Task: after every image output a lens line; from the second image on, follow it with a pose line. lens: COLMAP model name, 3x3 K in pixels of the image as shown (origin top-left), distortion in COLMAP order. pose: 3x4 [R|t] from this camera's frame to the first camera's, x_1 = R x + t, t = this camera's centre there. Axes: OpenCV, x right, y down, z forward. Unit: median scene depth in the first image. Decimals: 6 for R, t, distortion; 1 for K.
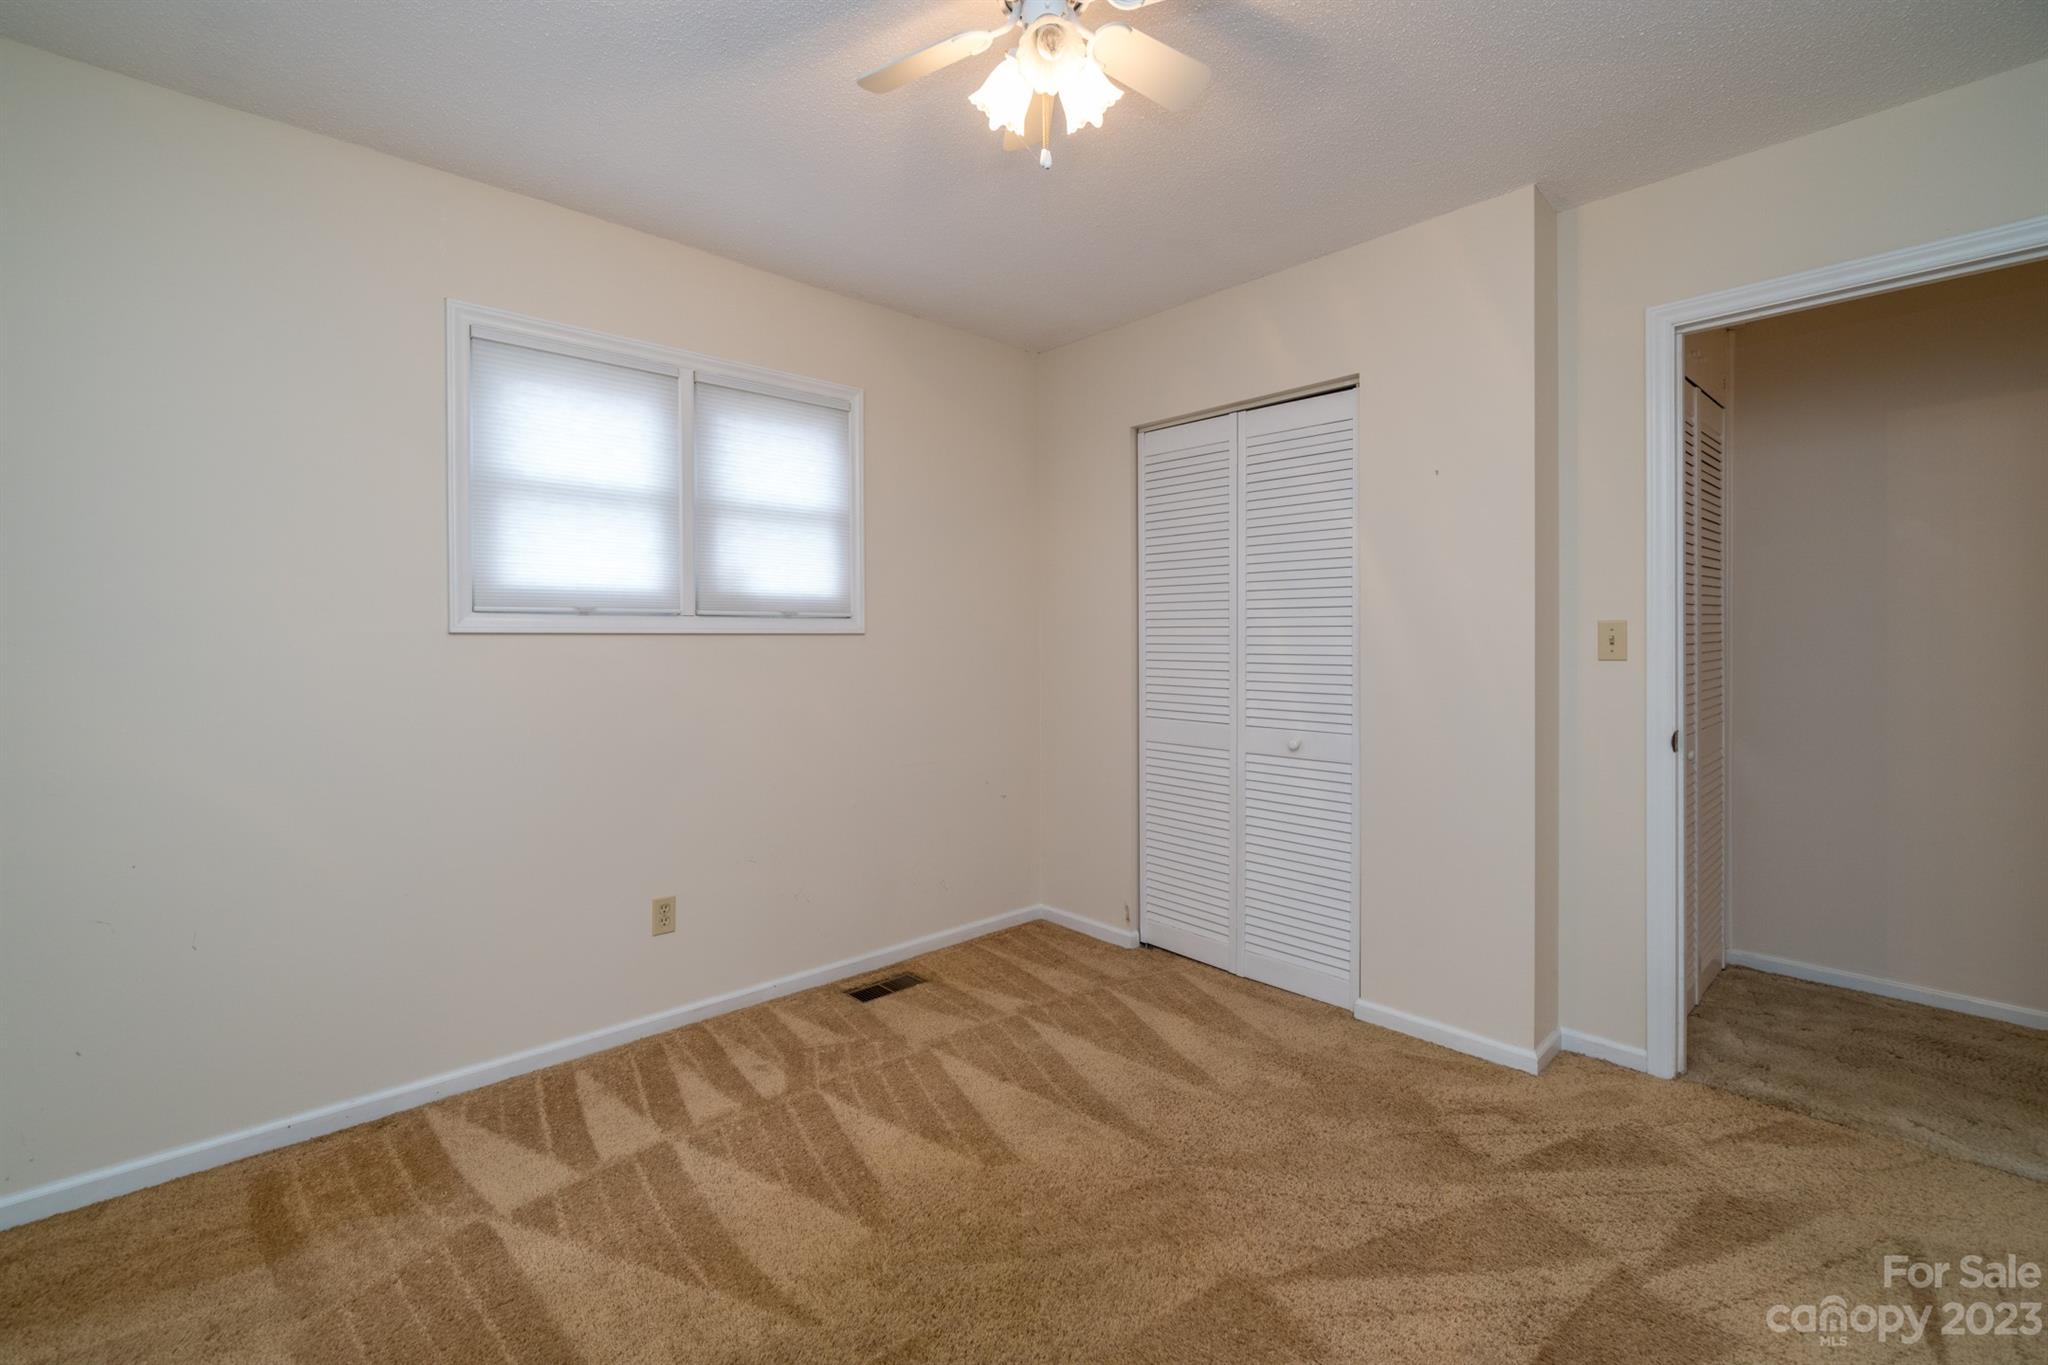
lens RADIAL K [[887.3, 0, 1021.8], [0, 887.3, 669.8], [0, 0, 1]] dist [-0.002918, 0.000912]
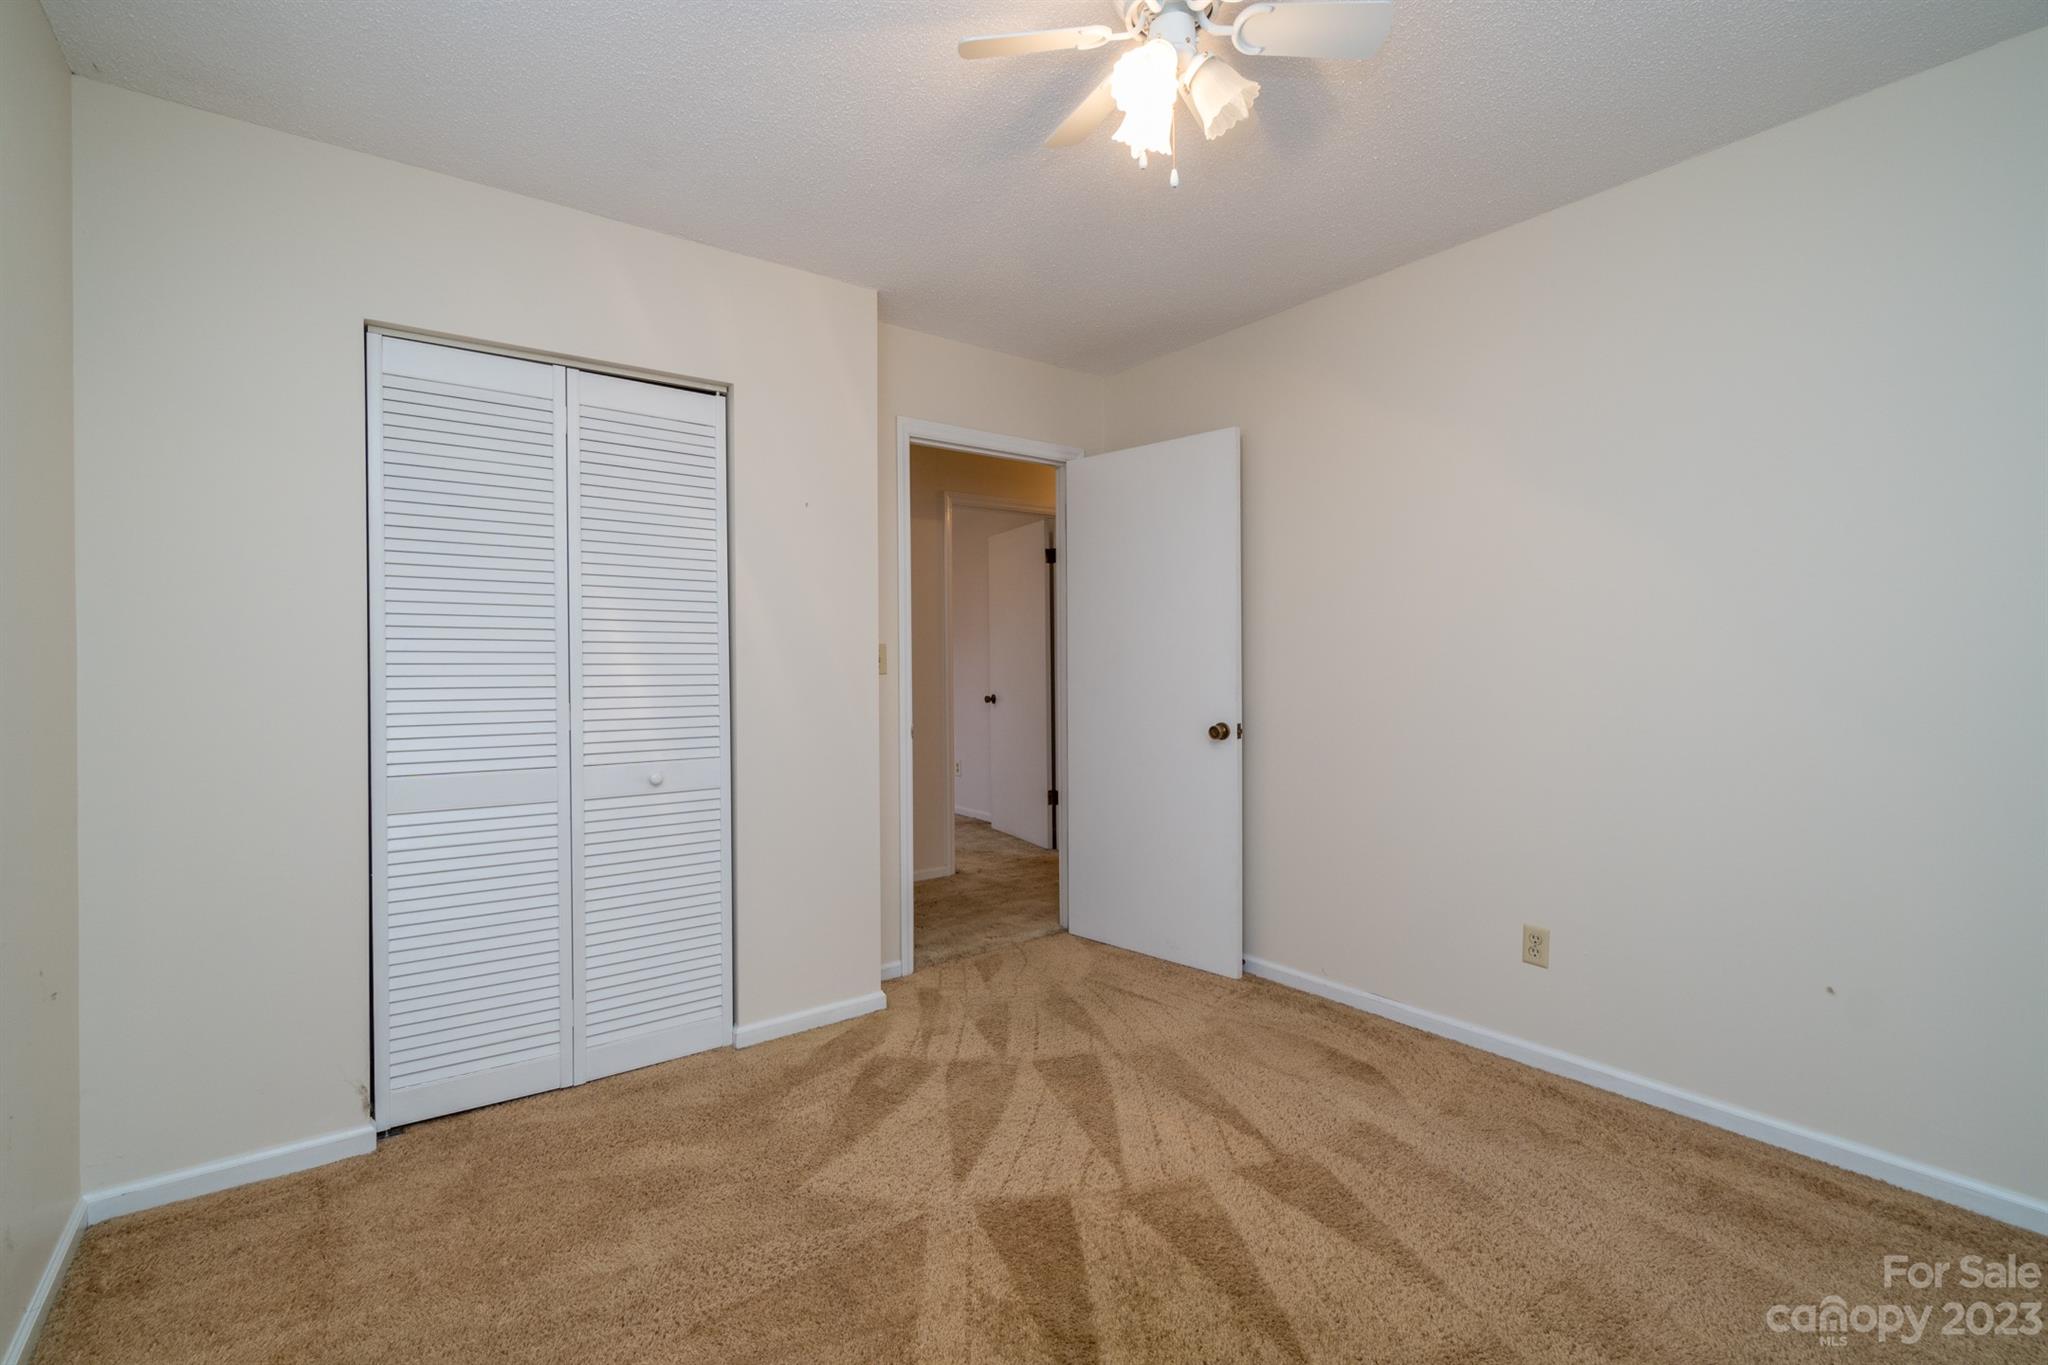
lens RADIAL K [[887.3, 0, 1017.5], [0, 887.3, 675.6], [0, 0, 1]] dist [-0.002918, 0.000912]
pose [[0.110919, -0.018001, 0.993666, -0.525551], [0.033764, 0.999327, 0.014335, -0.016989], [-0.993256, 0.031960, 0.111452, 0.555593]]
